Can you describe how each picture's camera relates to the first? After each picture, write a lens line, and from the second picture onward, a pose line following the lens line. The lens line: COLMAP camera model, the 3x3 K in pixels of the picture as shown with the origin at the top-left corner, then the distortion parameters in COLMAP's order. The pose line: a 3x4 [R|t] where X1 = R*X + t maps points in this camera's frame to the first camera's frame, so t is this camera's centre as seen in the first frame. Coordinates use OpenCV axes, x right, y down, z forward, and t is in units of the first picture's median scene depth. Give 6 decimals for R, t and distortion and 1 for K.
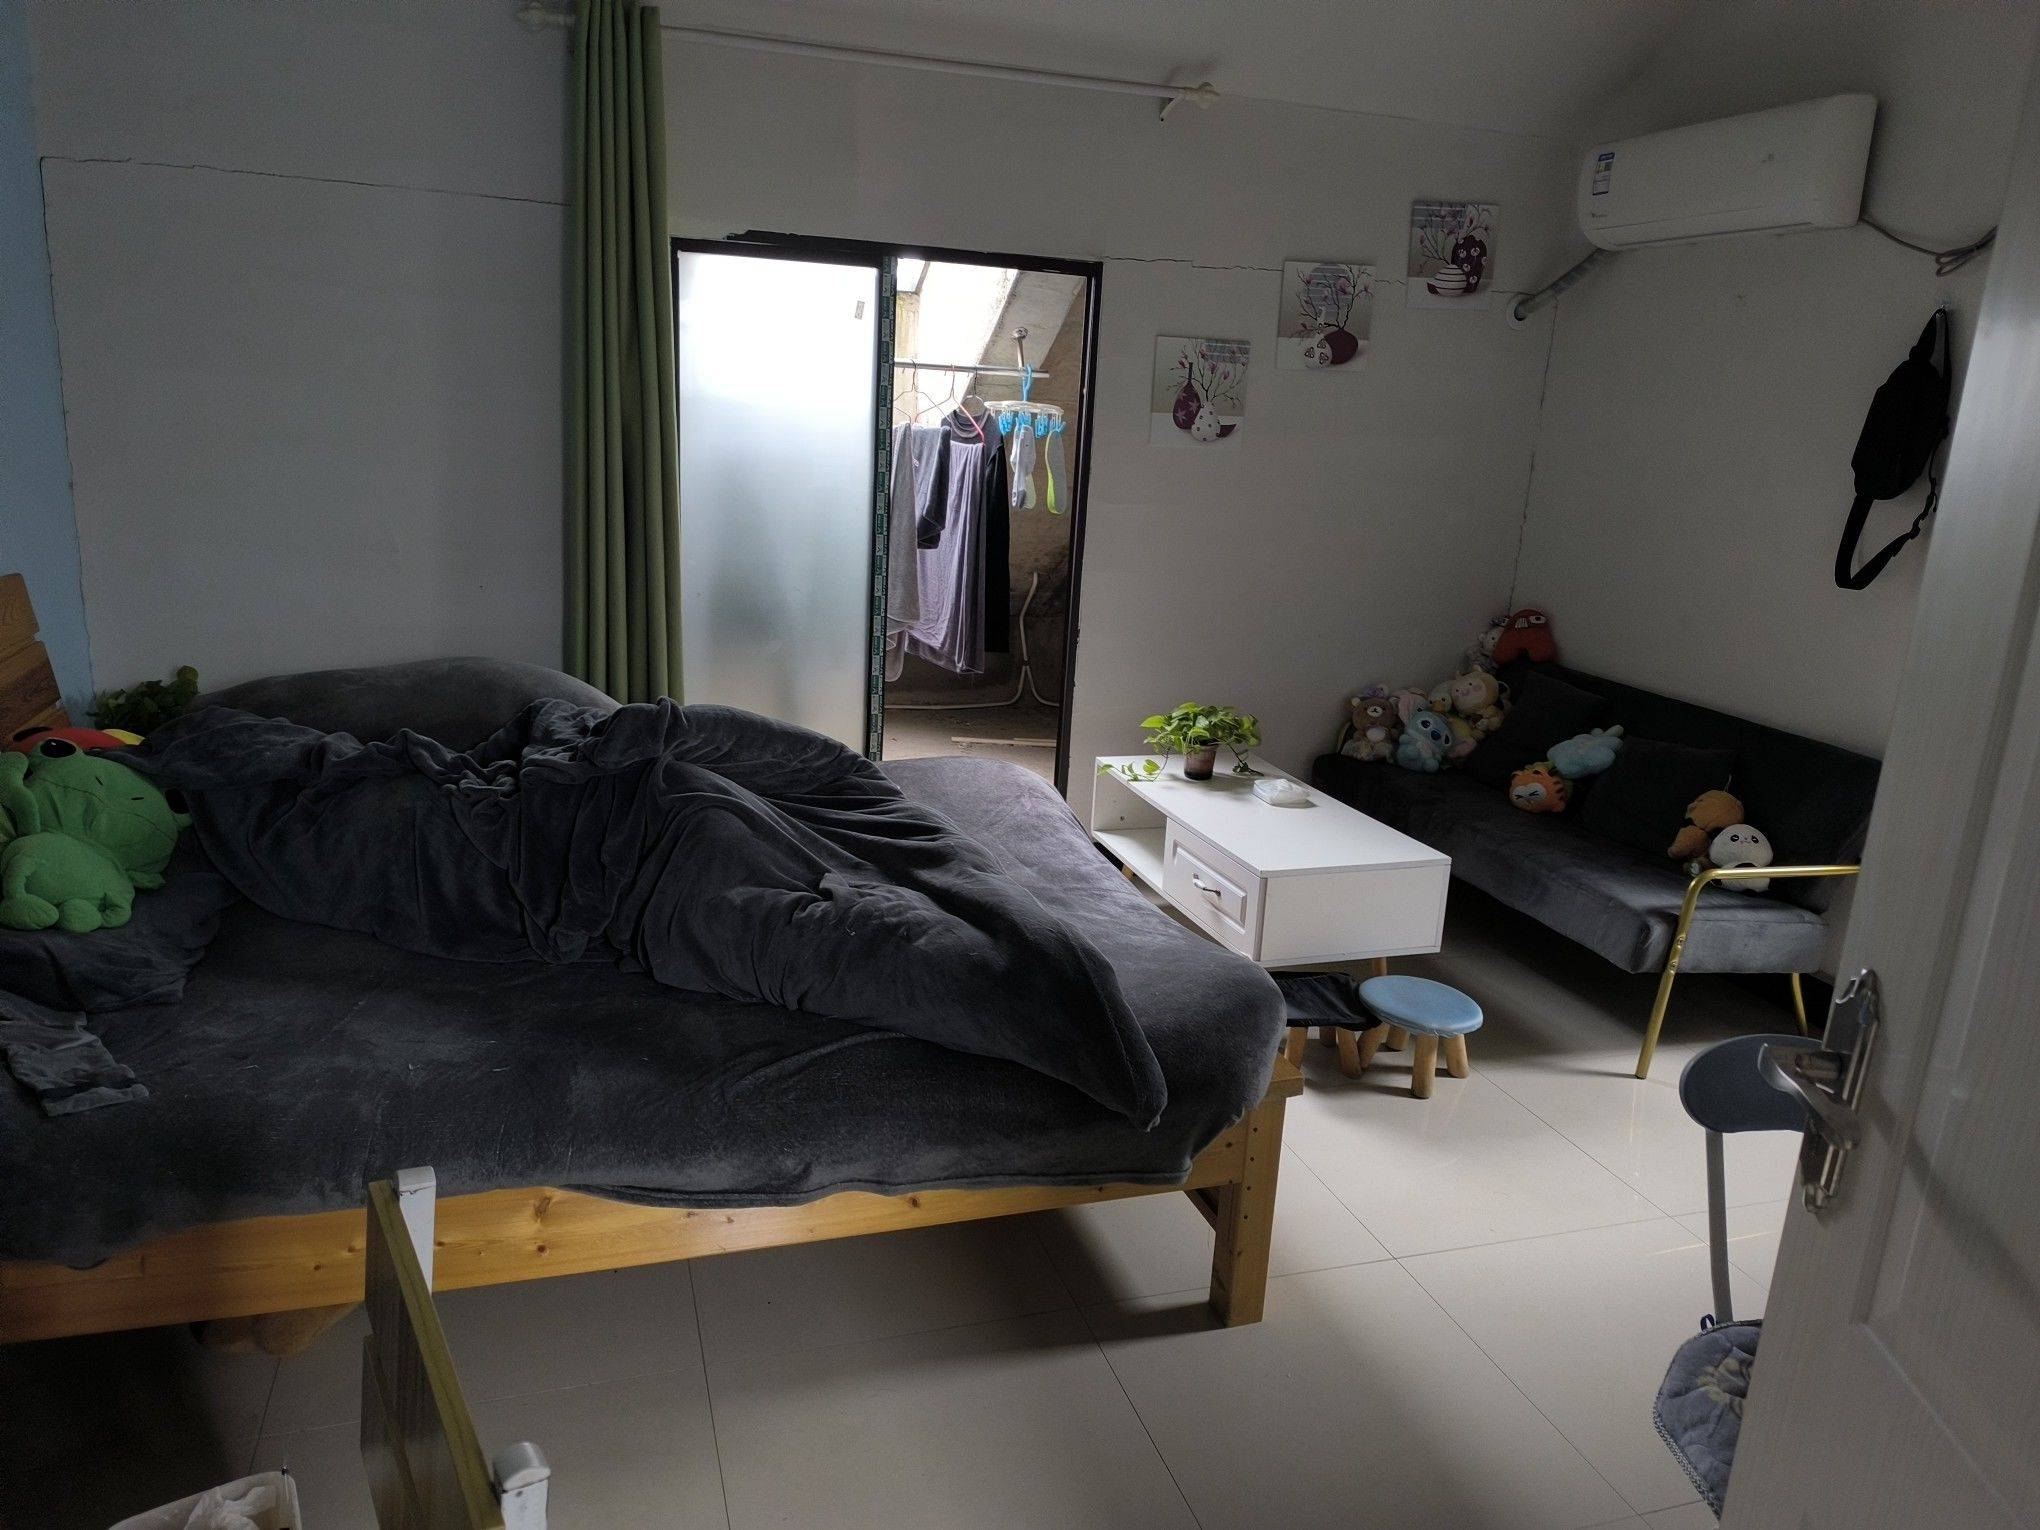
lens RADIAL K [[1371.5, 0, 1001.5], [0, 1371.5, 754.6], [0, 0, 1]] dist [-0.015812, -0.019991]
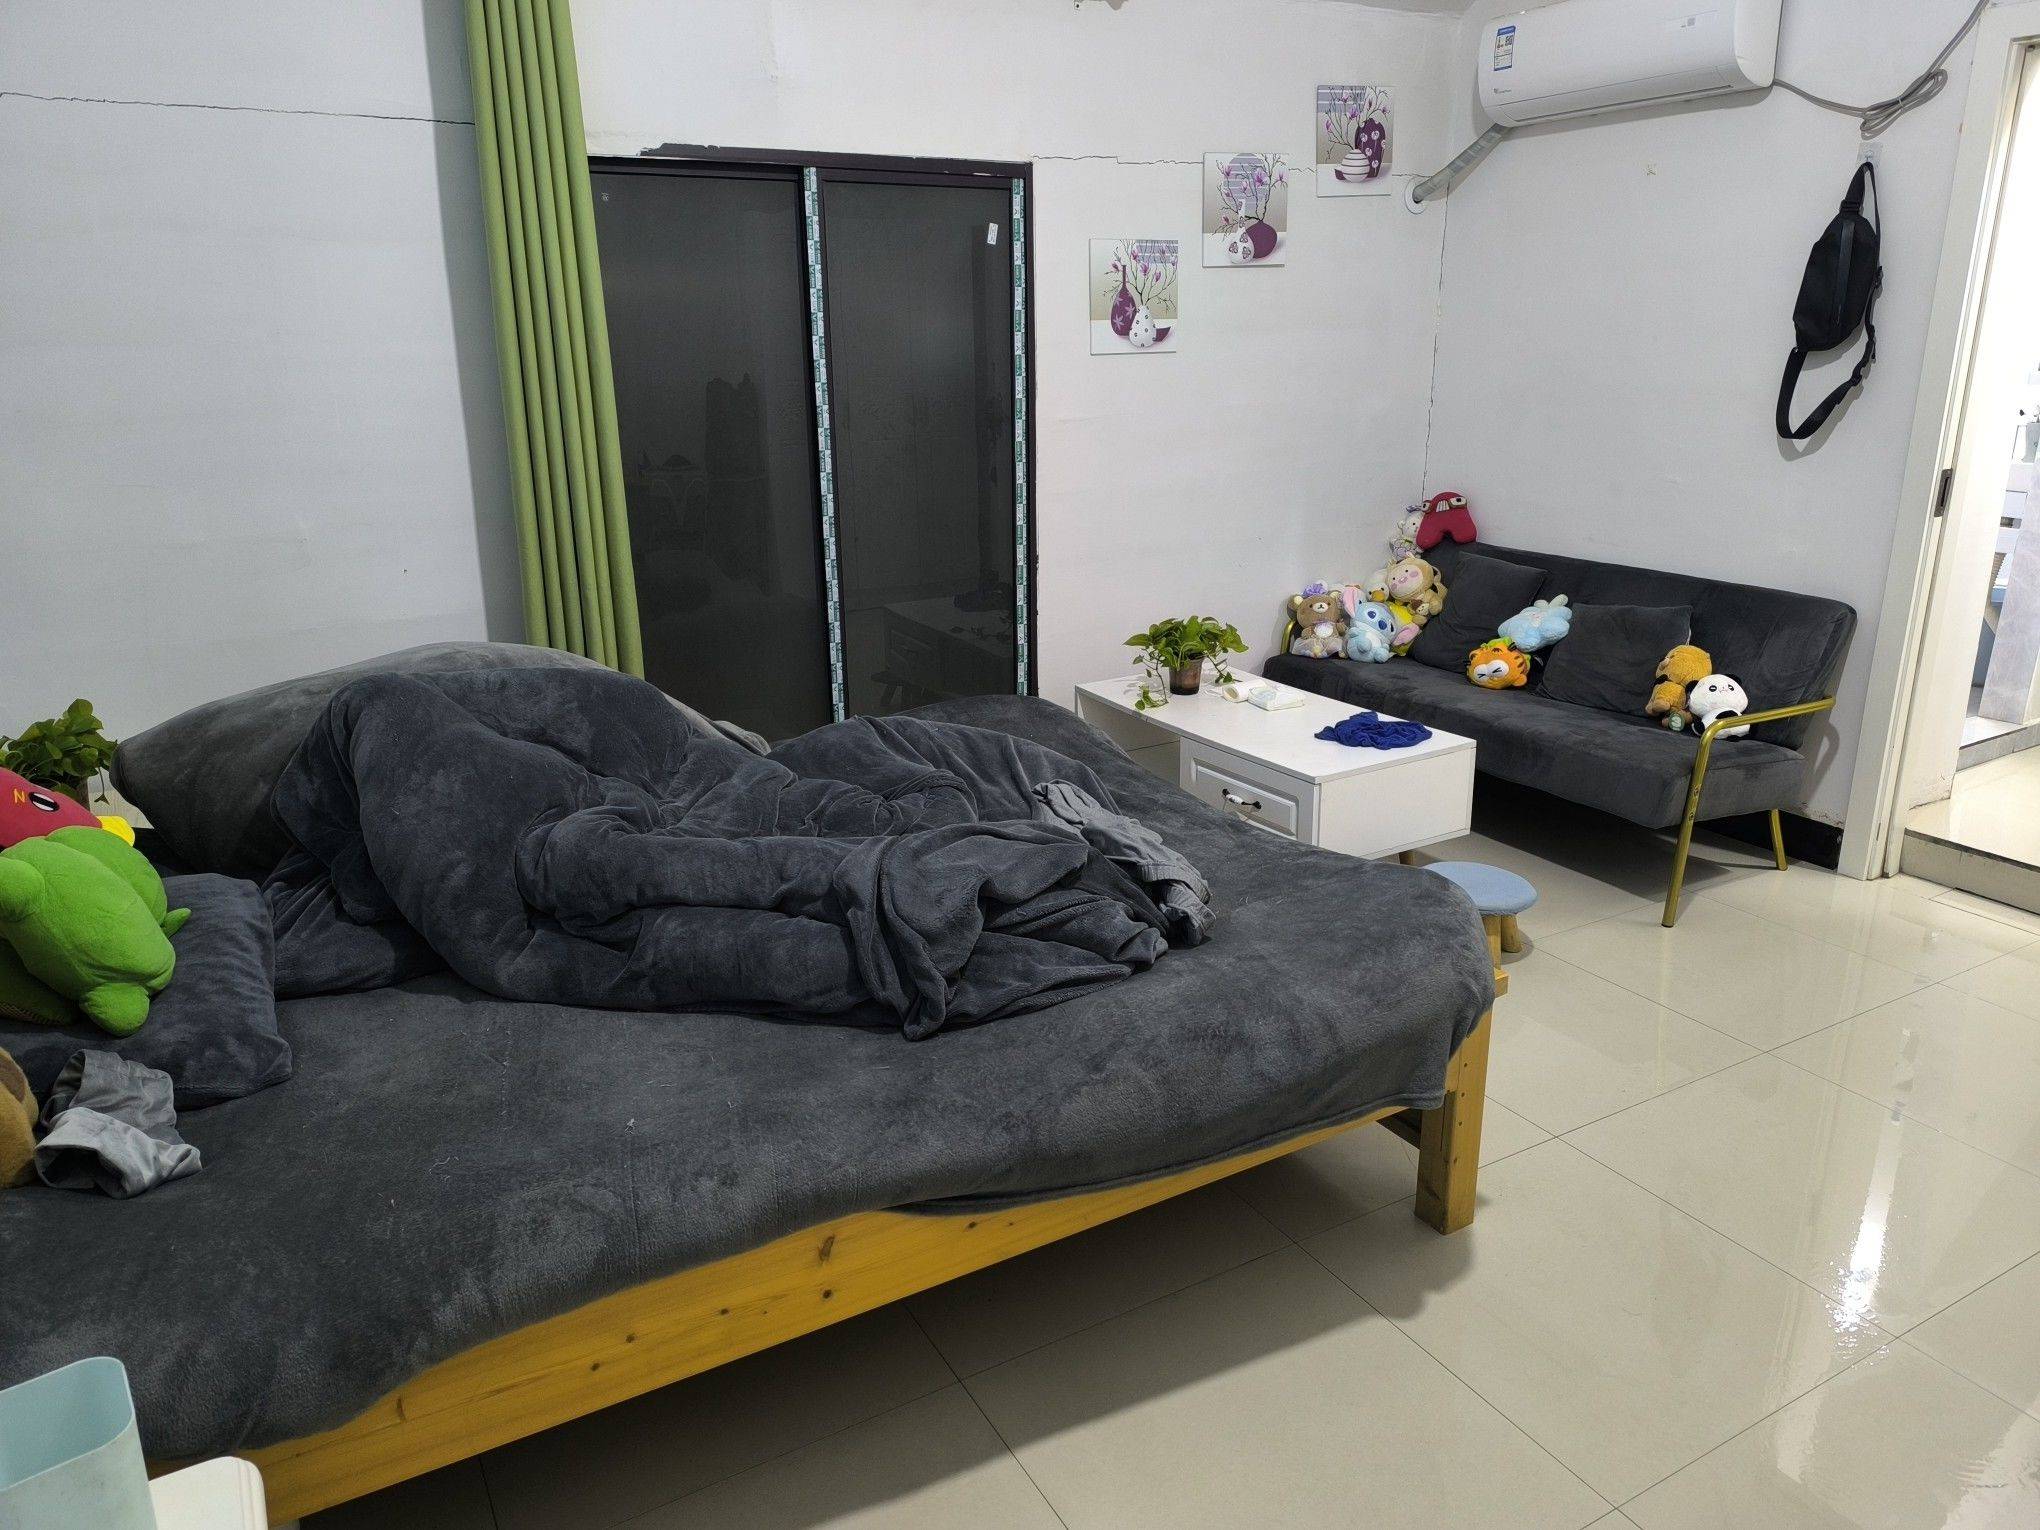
lens RADIAL K [[1371.5, 0, 1027.4], [0, 1371.5, 763.8], [0, 0, 1]] dist [-0.015812, -0.019991]
pose [[0.977375, -0.125792, 0.170044, -0.131345], [0.116315, 0.991107, 0.064629, -0.008645], [-0.176661, -0.043388, 0.983315, 0.049542]]
